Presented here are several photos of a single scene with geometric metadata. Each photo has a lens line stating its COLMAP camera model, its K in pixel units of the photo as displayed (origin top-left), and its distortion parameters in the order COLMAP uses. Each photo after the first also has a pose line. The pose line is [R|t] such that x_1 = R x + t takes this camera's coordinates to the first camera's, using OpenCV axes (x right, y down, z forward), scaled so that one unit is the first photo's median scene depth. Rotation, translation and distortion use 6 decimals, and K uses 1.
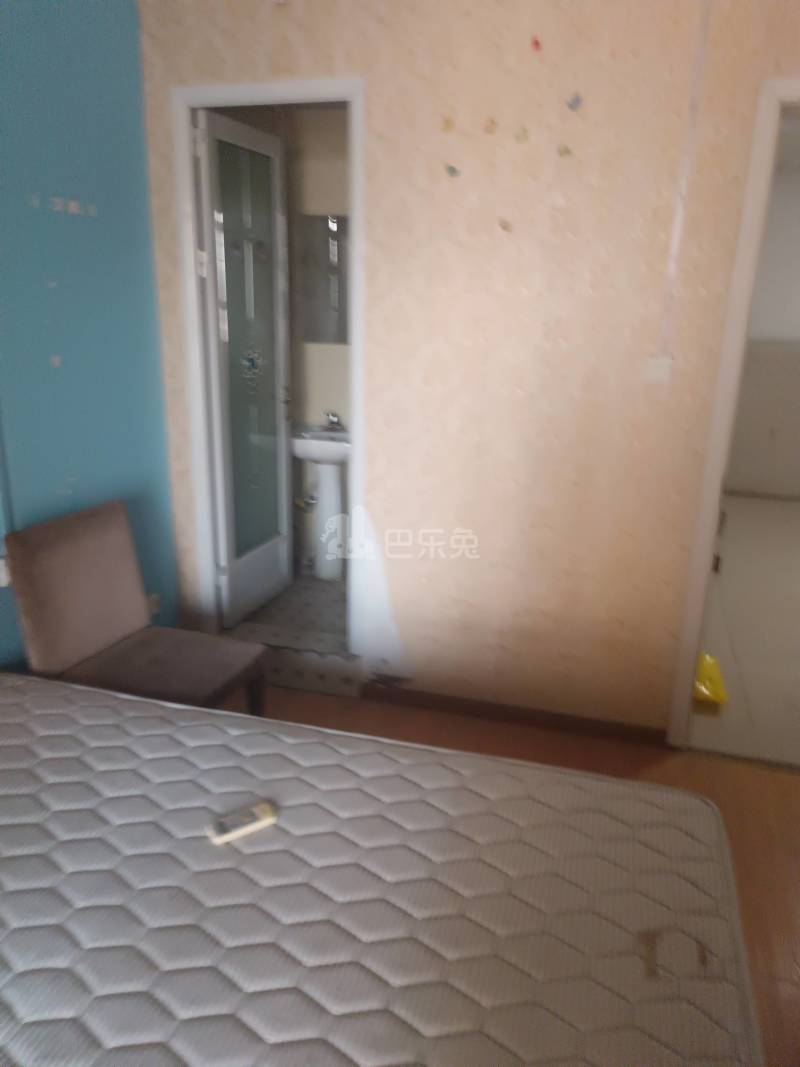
lens RADIAL K [[812.6, 0, 400.0], [0, 812.6, 533.5], [0, 0, 1]] dist [0.007622, -0.006373]
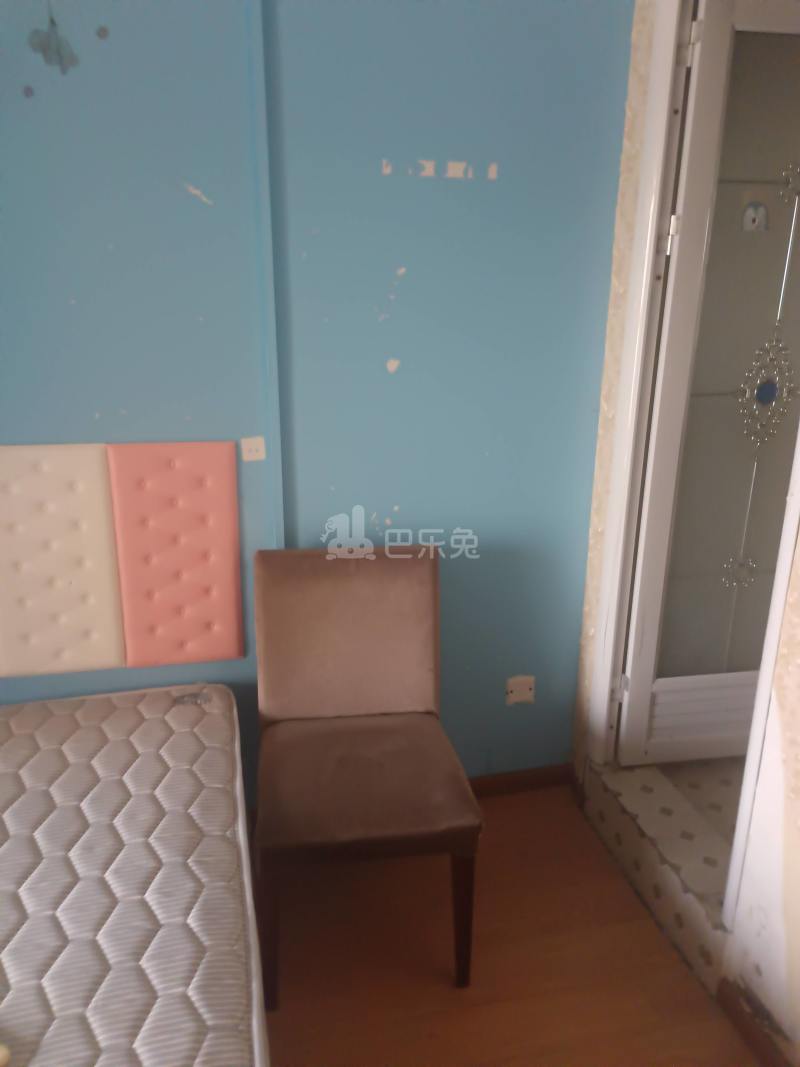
lens RADIAL K [[812.6, 0, 400.0], [0, 812.6, 533.5], [0, 0, 1]] dist [0.007622, -0.006373]
pose [[0.487352, 0.244024, -0.838415, 0.272620], [-0.245728, 0.959682, 0.136483, -0.147489], [0.837918, 0.139507, 0.527667, 0.540520]]
